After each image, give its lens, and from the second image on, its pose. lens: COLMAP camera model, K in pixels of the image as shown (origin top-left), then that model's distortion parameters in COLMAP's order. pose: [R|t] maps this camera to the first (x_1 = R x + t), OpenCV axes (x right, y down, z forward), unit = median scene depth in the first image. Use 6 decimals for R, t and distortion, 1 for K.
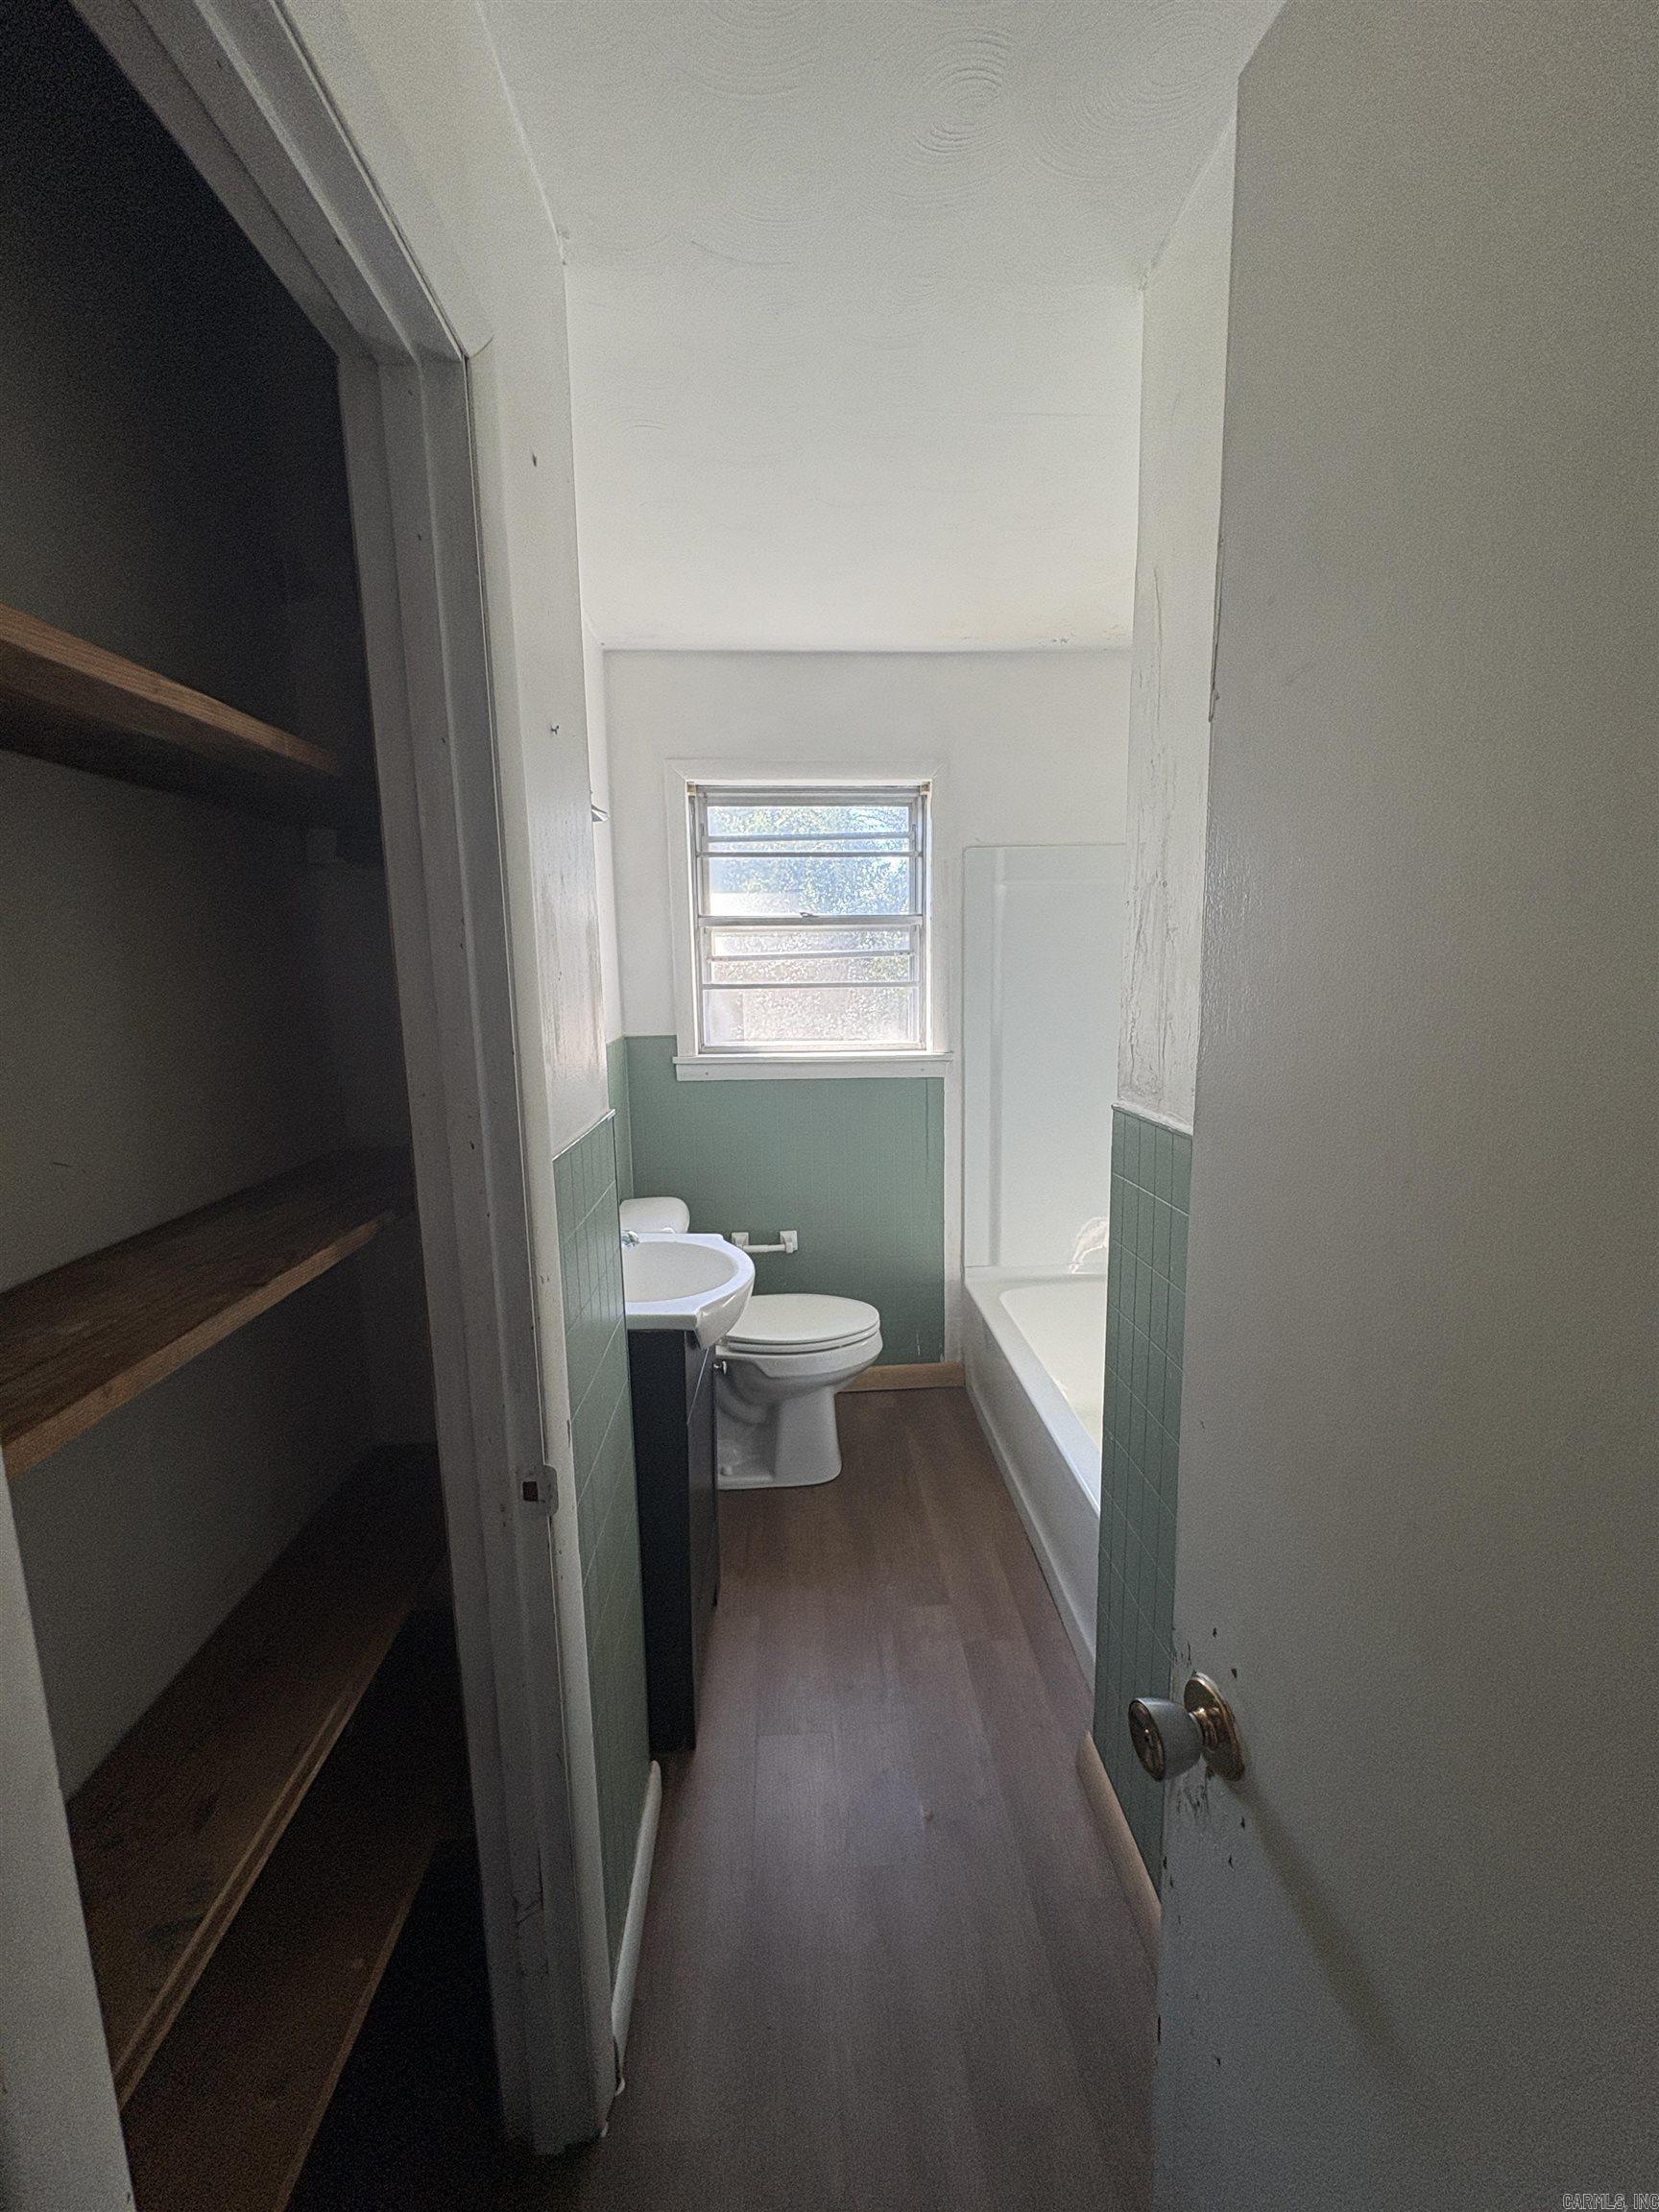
lens RADIAL K [[875.9, 0, 829.5], [0, 875.9, 1106.0], [0, 0, 1]] dist [0.000047, 0.000012]
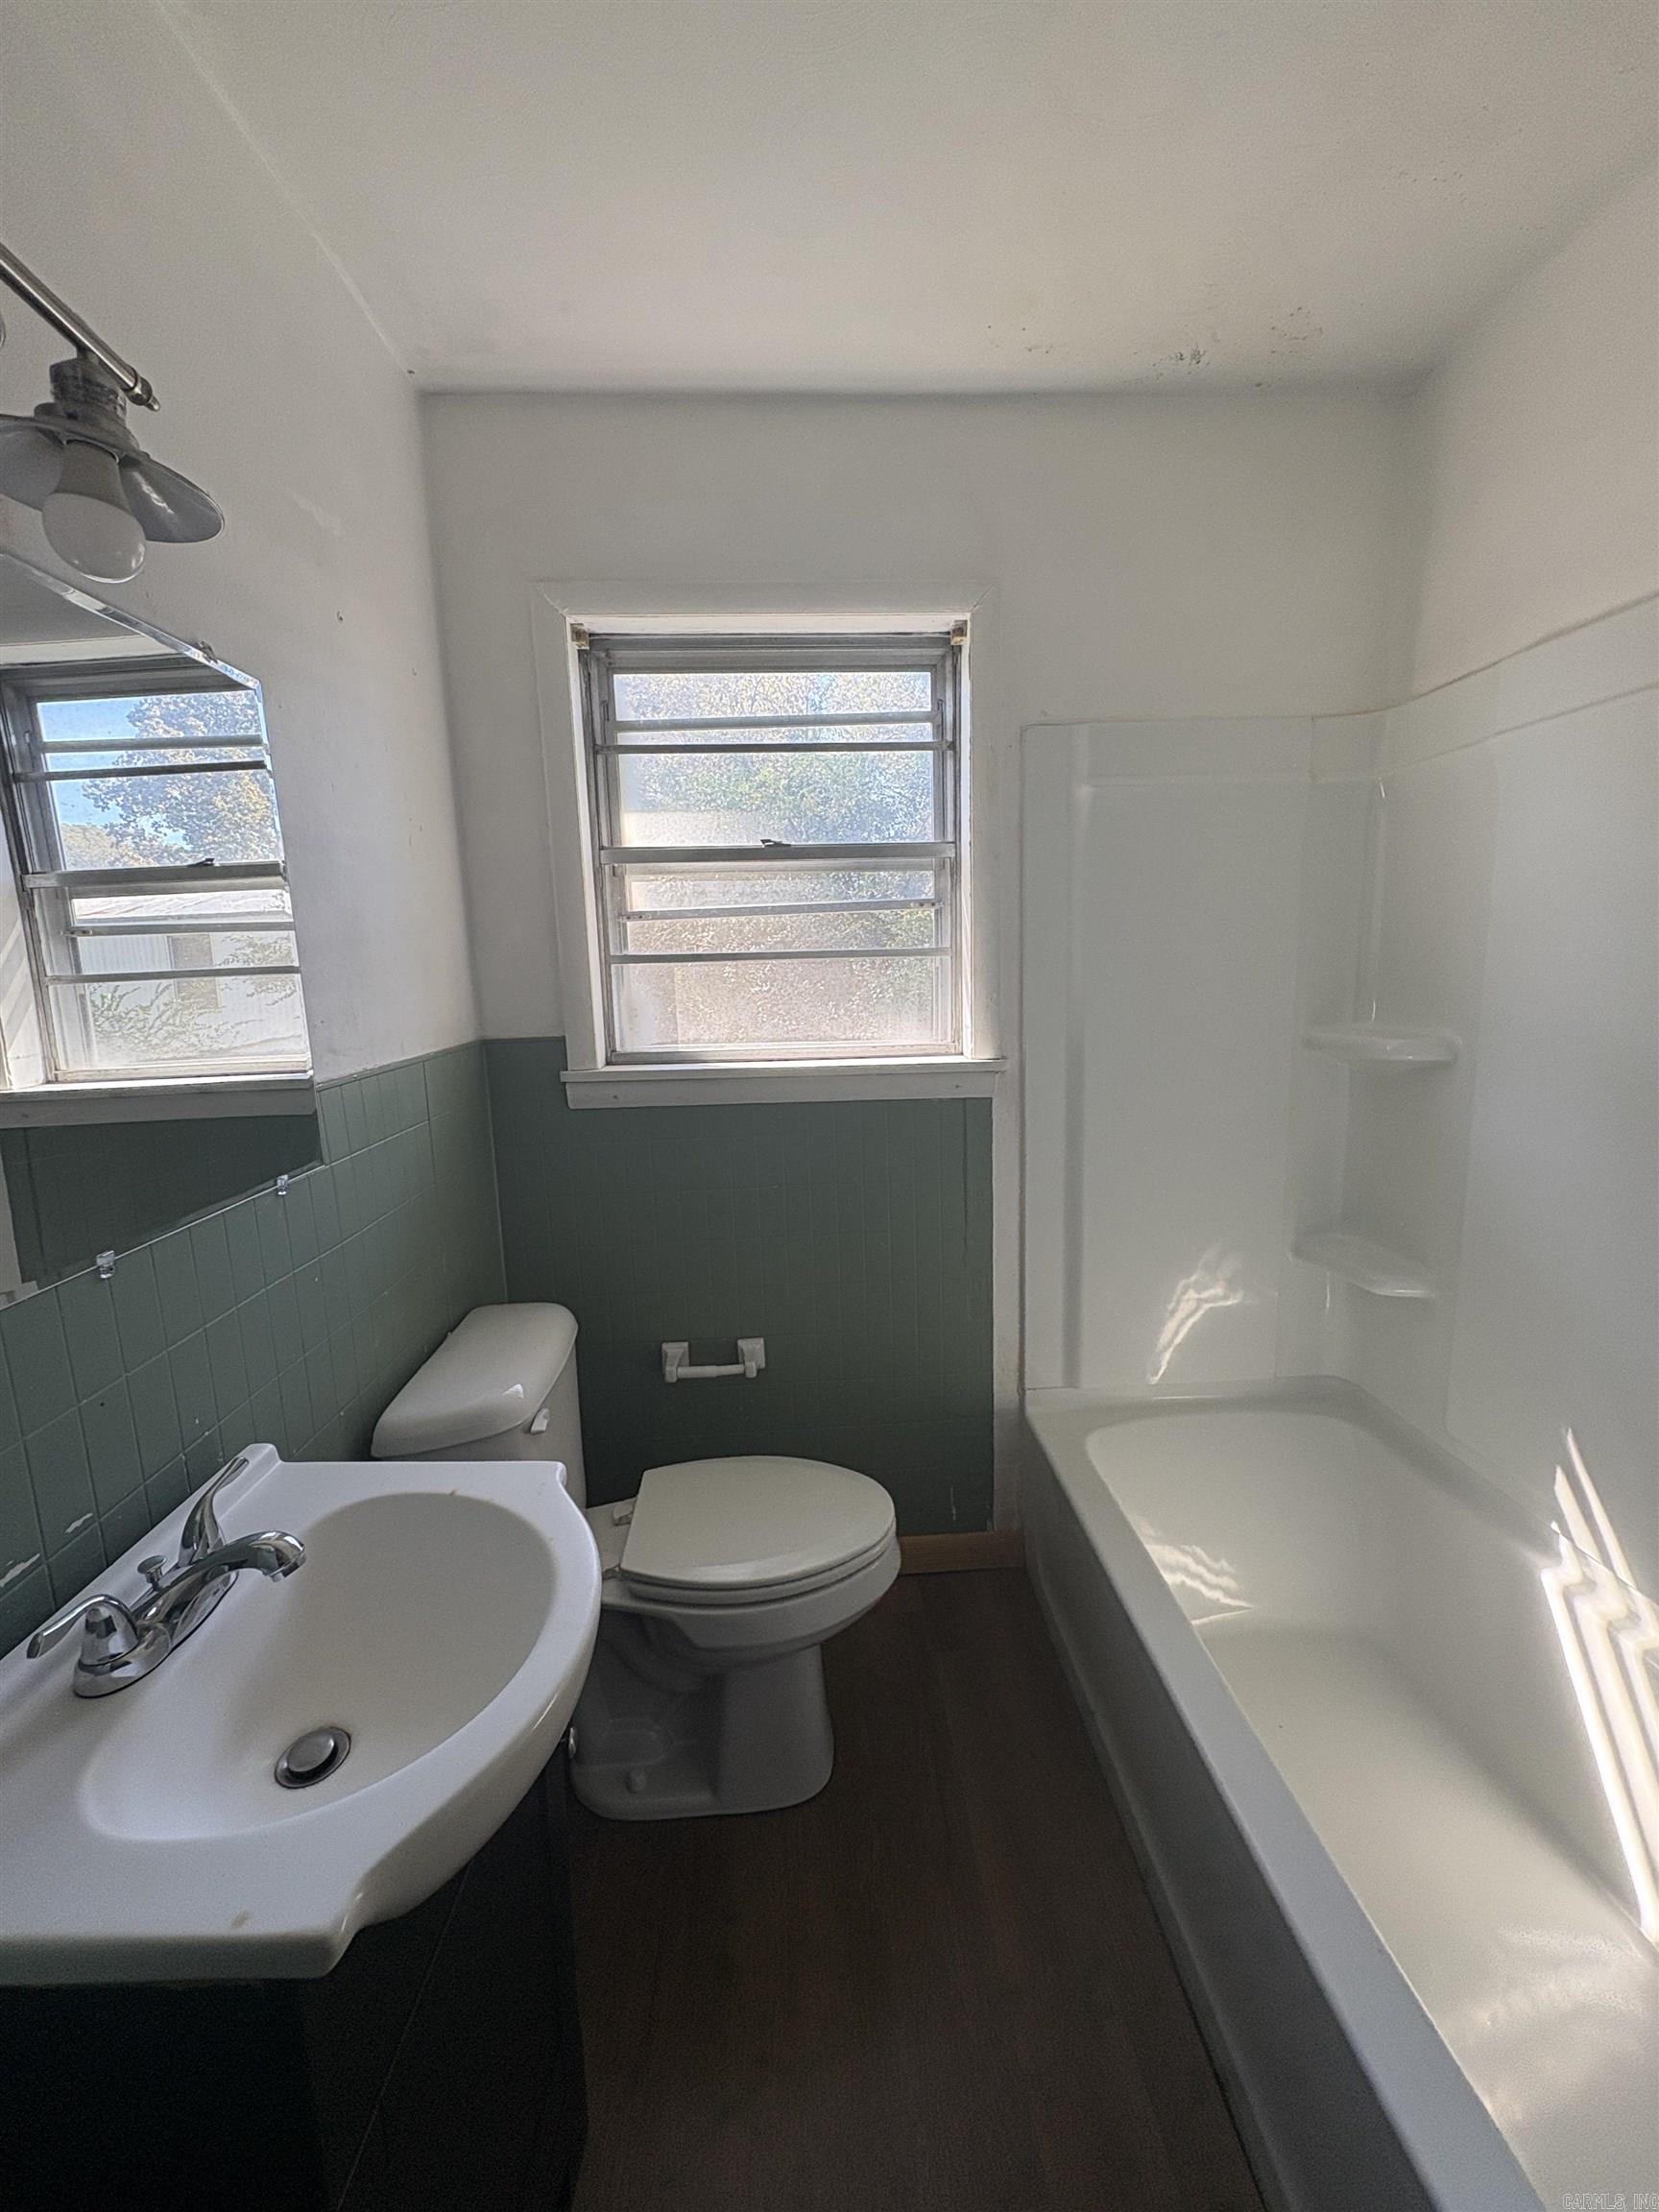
lens RADIAL K [[875.9, 0, 829.5], [0, 875.9, 1106.0], [0, 0, 1]] dist [0.000047, 0.000012]
pose [[0.999846, -0.011202, -0.013504, 0.021549], [0.011404, 0.999824, 0.014910, -0.037060], [0.013335, -0.015062, 0.999798, 0.362819]]
